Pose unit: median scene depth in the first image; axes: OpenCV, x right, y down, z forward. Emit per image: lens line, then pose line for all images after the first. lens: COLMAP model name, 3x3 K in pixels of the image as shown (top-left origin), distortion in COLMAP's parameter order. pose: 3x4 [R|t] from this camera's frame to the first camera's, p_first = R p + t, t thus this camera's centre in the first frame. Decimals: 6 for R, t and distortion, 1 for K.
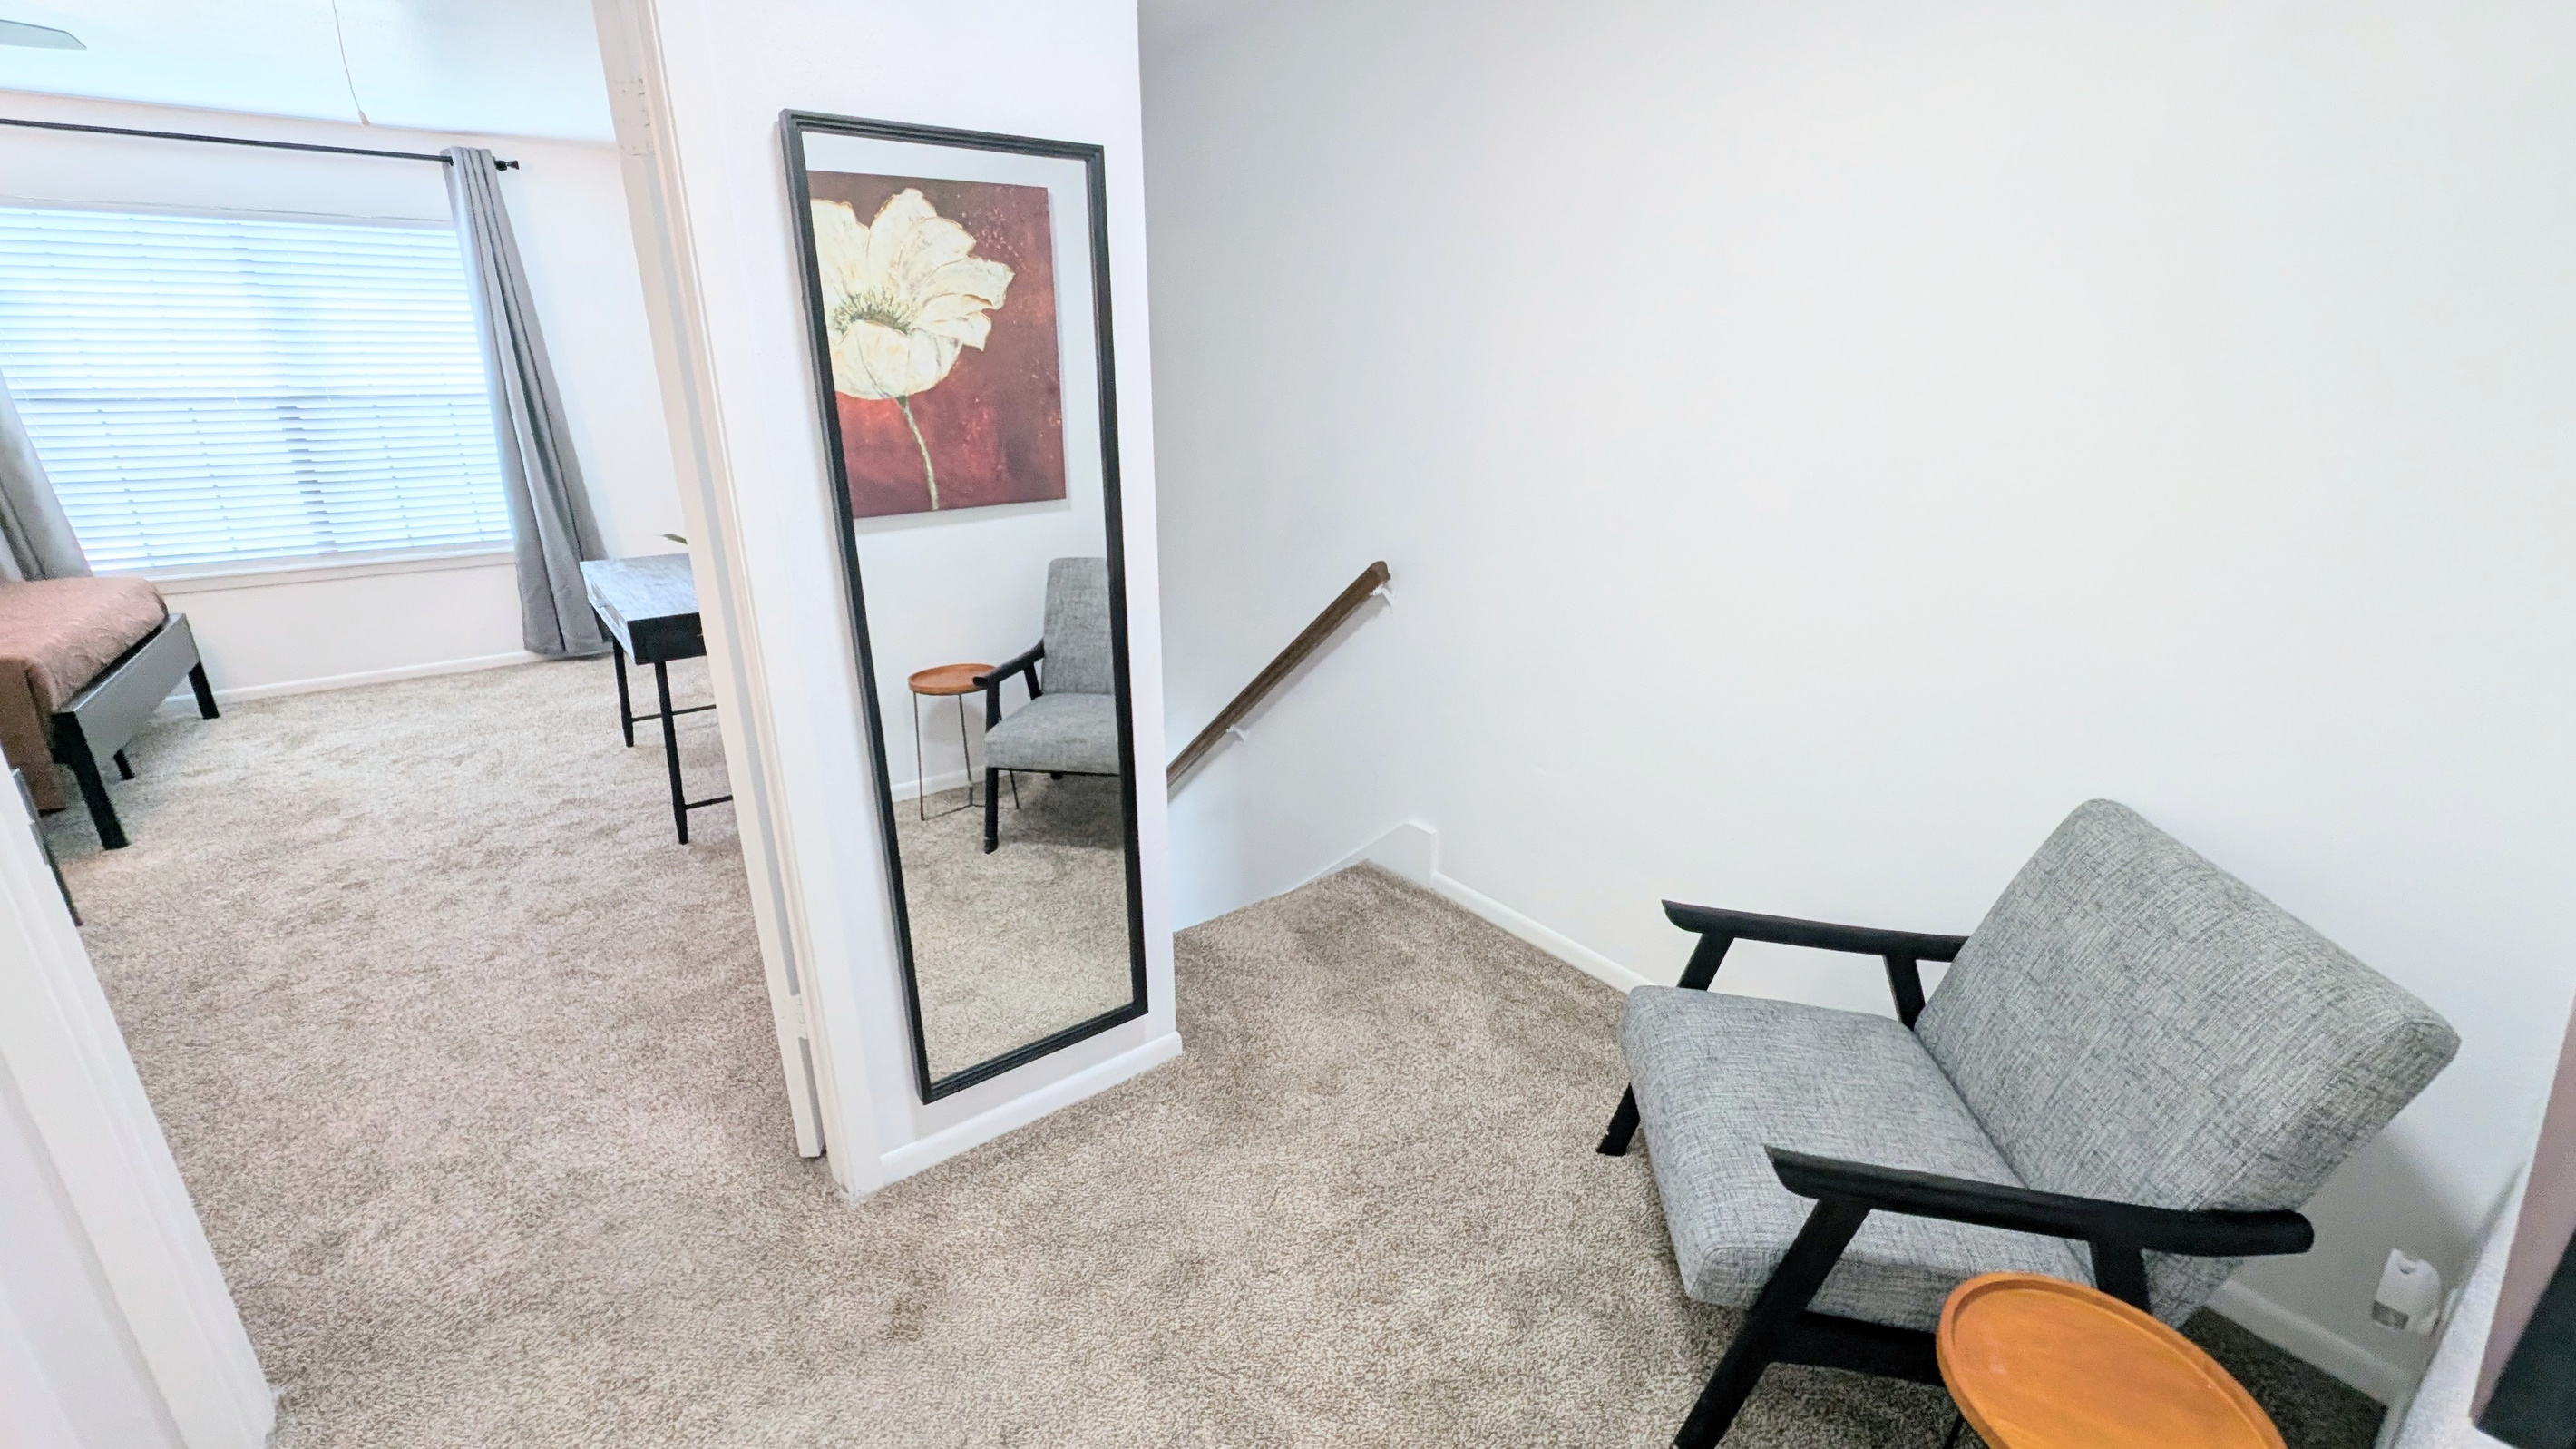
lens RADIAL K [[1041.0, 0, 1276.0], [0, 1041.0, 722.8], [0, 0, 1]] dist [-0.001917, 0.000041]
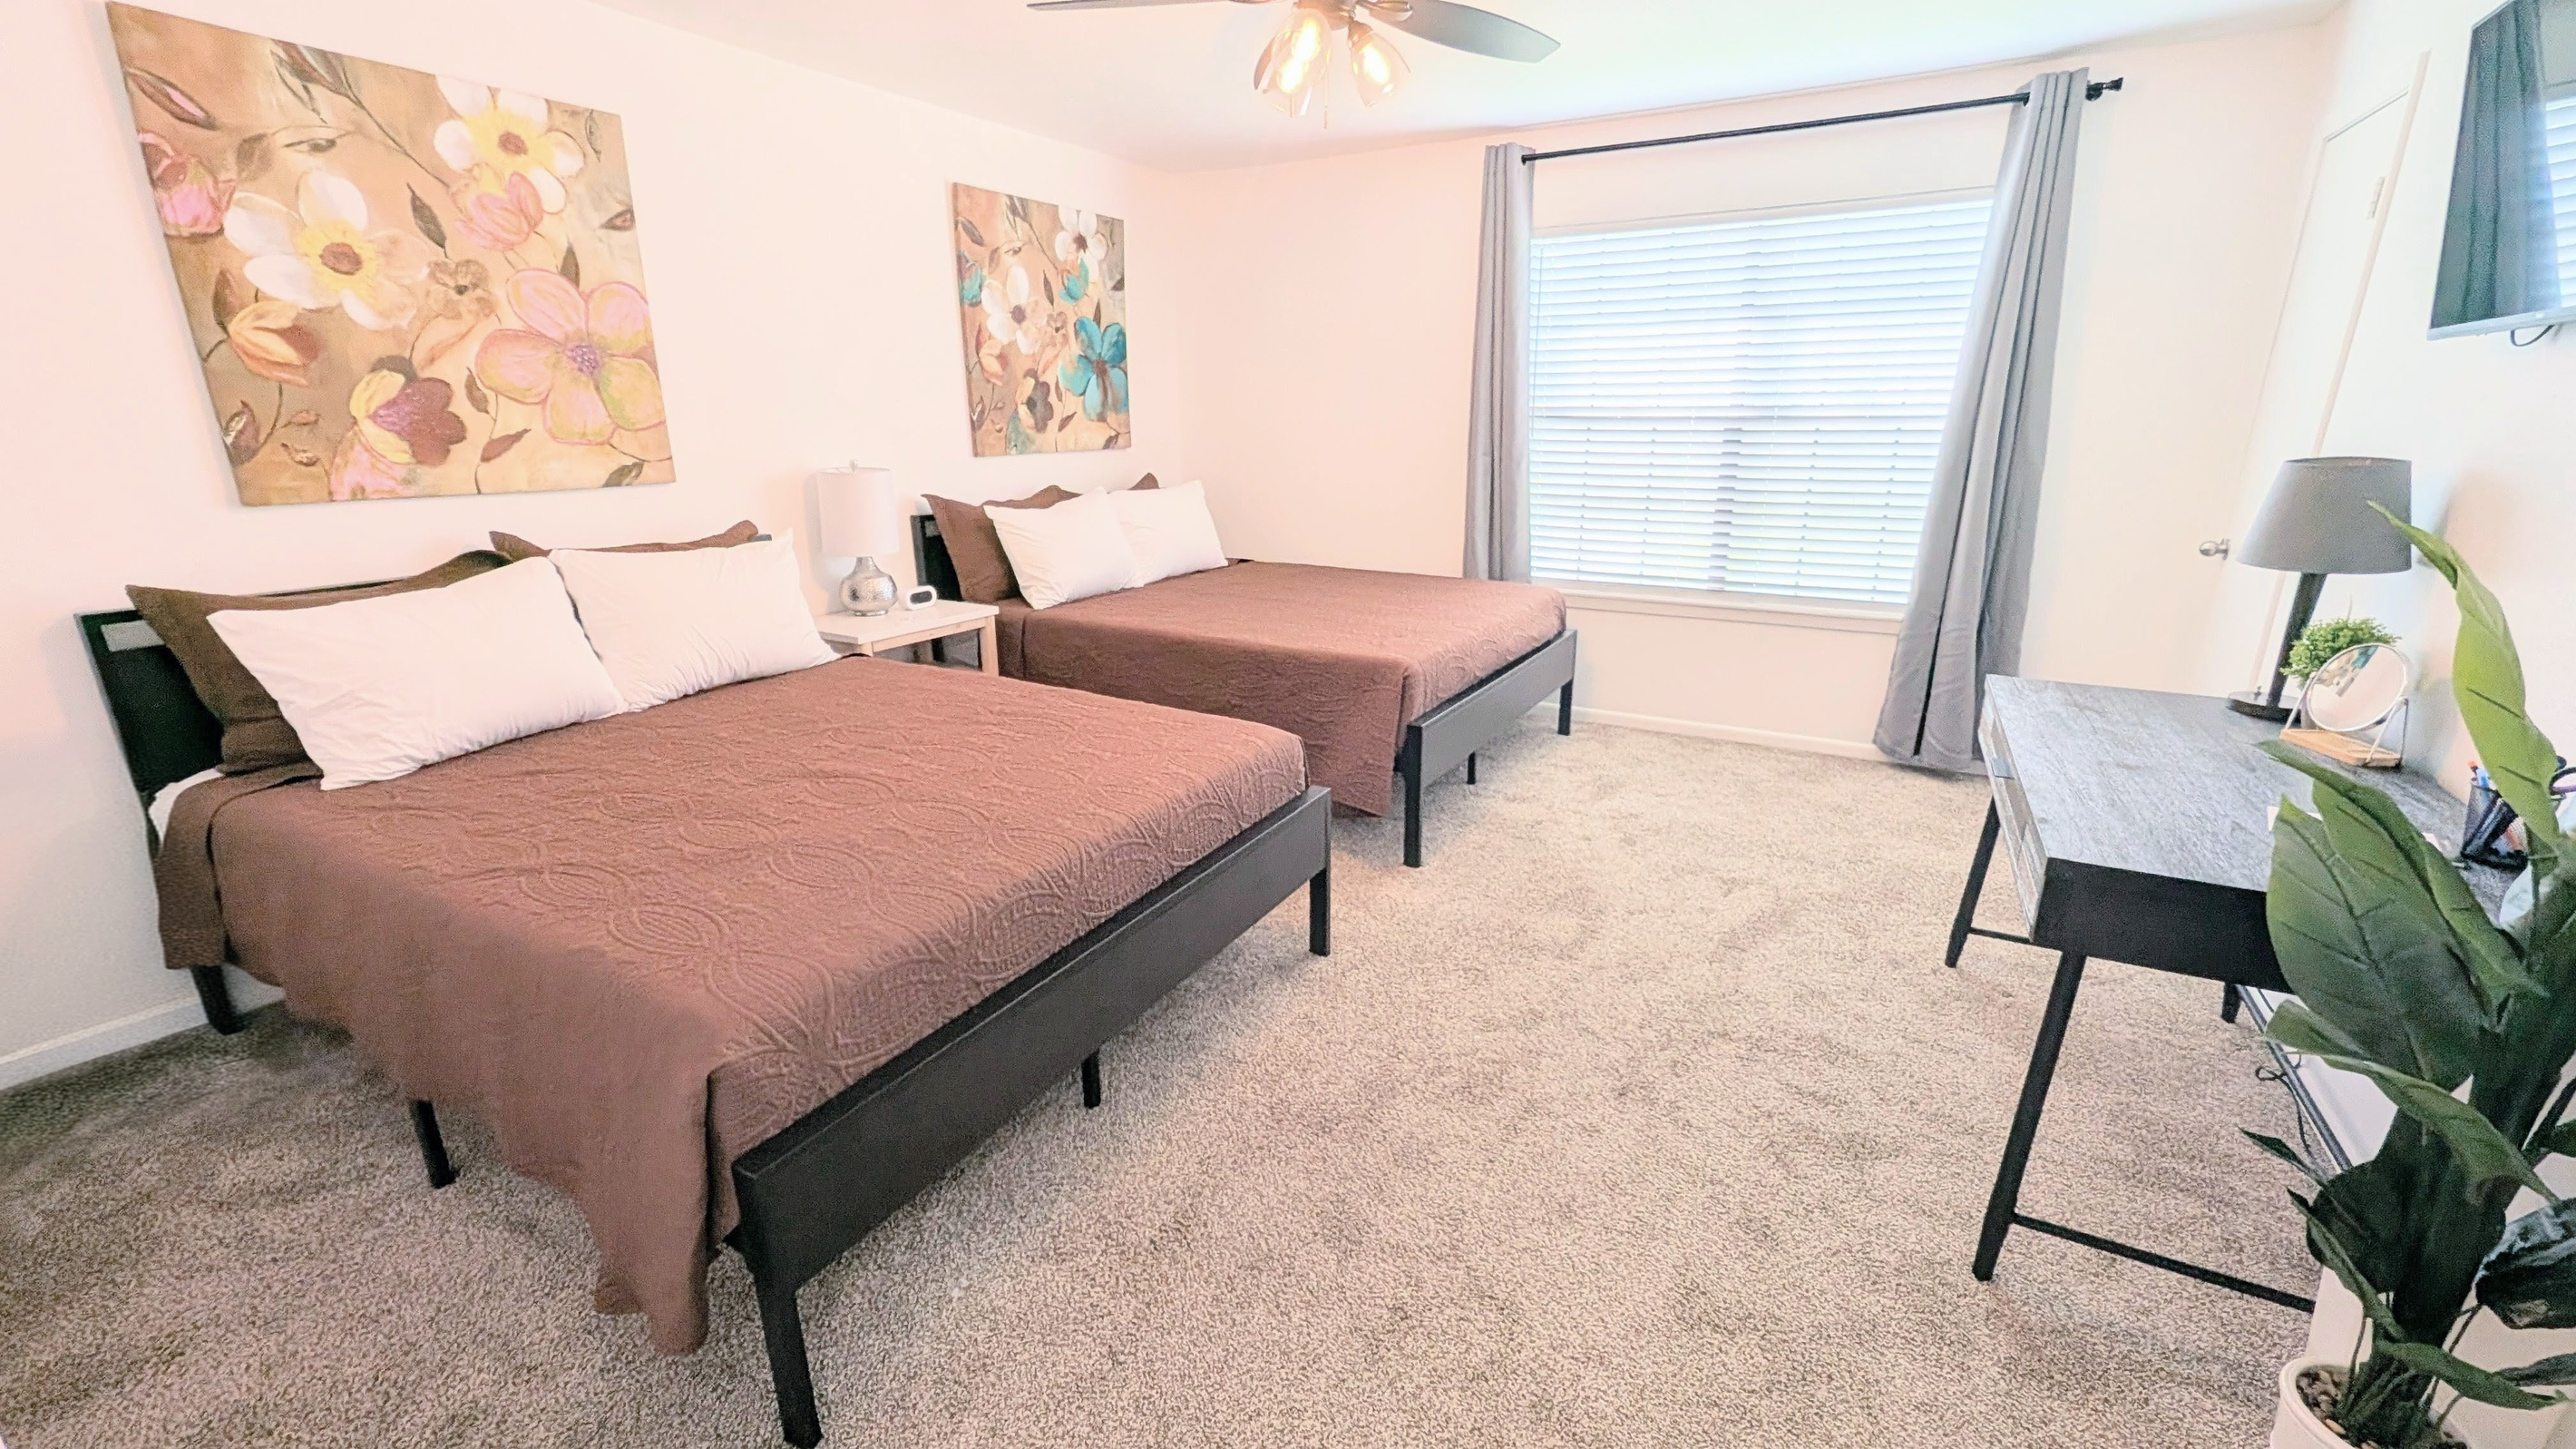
lens RADIAL K [[1041.0, 0, 1299.0], [0, 1041.0, 714.6], [0, 0, 1]] dist [-0.001917, 0.000041]
pose [[0.393622, 0.256339, -0.882809, -0.253538], [-0.296904, 0.944318, 0.141817, -0.090449], [0.870005, 0.206287, 0.447813, 0.336535]]
